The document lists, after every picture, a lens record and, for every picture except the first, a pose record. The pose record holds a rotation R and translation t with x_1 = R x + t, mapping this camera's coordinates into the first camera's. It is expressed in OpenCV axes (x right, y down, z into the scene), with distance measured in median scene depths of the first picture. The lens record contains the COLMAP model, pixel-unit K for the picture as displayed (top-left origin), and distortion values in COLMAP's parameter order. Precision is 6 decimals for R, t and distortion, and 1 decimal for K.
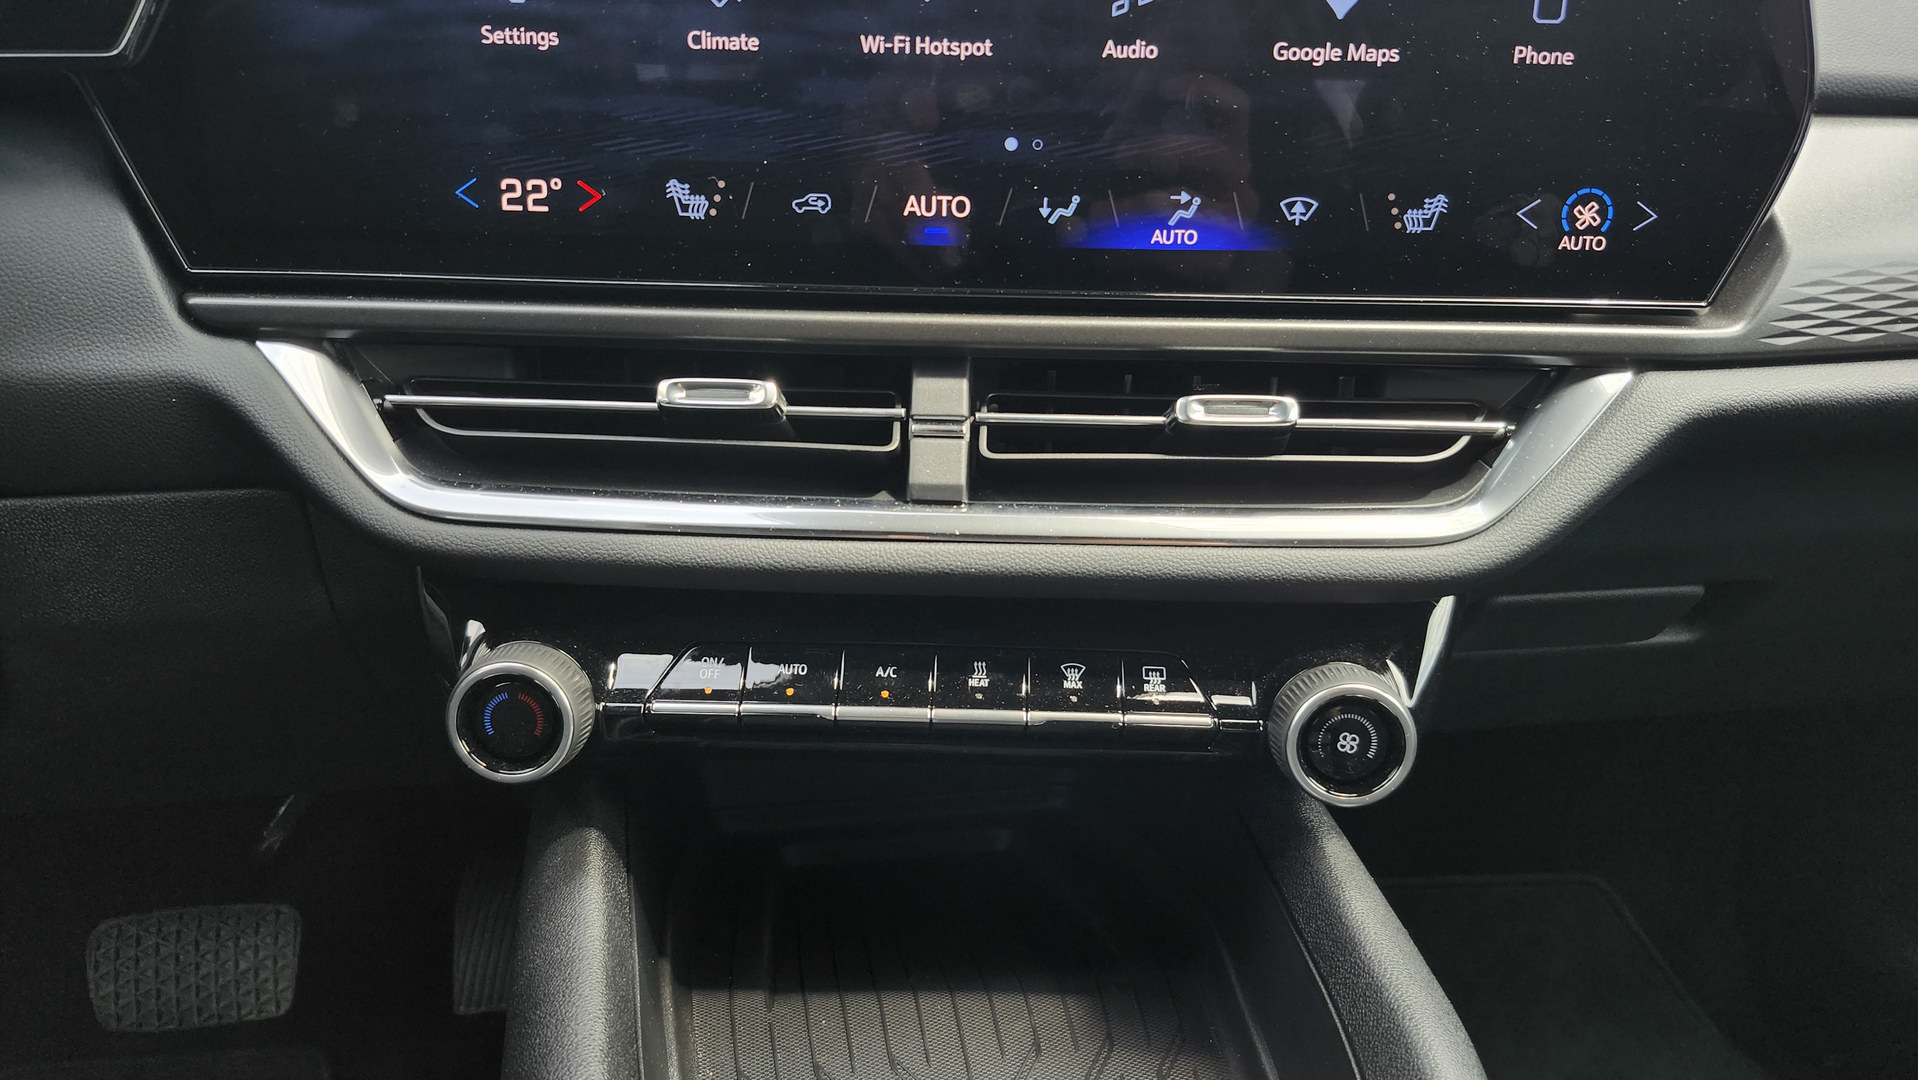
lens RADIAL K [[1353.6, 0, 931.9], [0, 1353.6, 557.4], [0, 0, 1]] dist [0.078147, -0.077201]
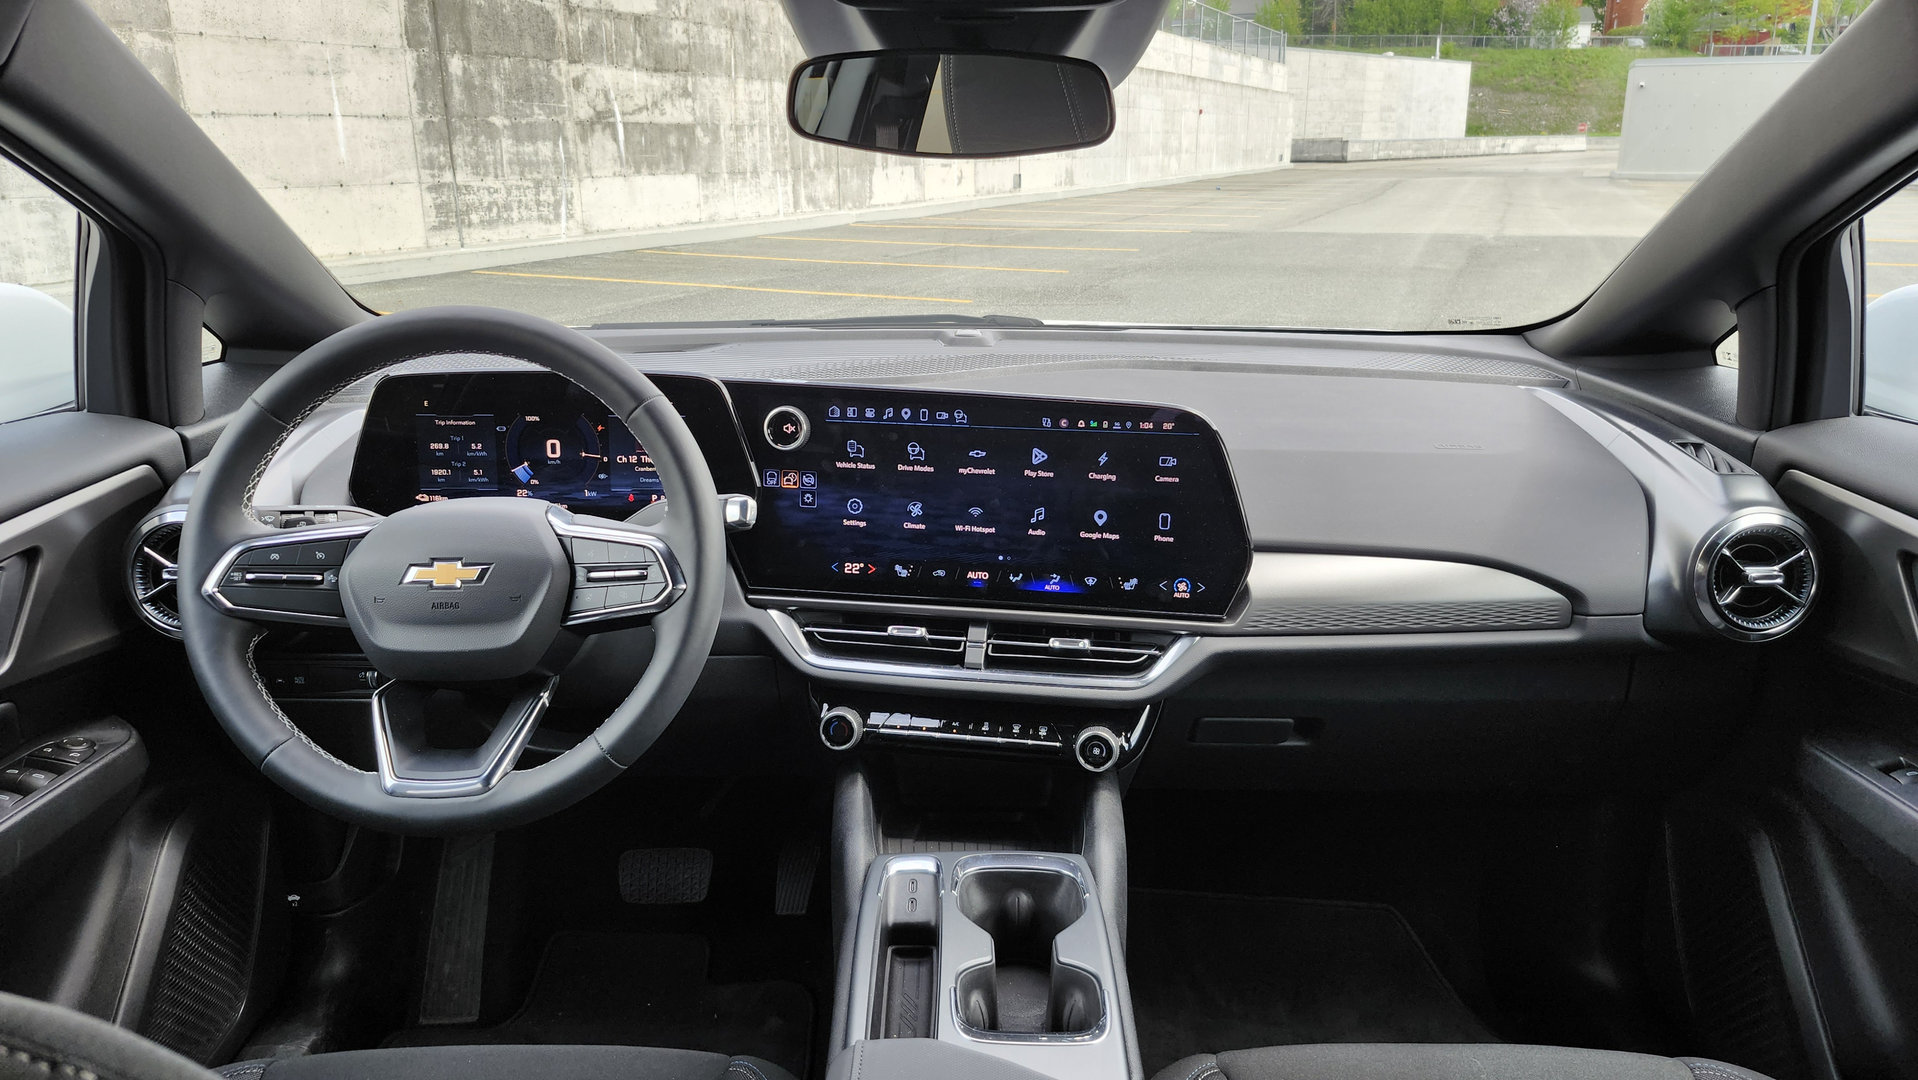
lens RADIAL K [[1353.6, 0, 964.9], [0, 1353.6, 522.3], [0, 0, 1]] dist [0.078147, -0.077201]
pose [[0.988966, 0.027098, -0.145646, 0.430813], [-0.049460, 0.987113, -0.152190, 0.102651], [0.139645, 0.157715, 0.977561, -2.113540]]
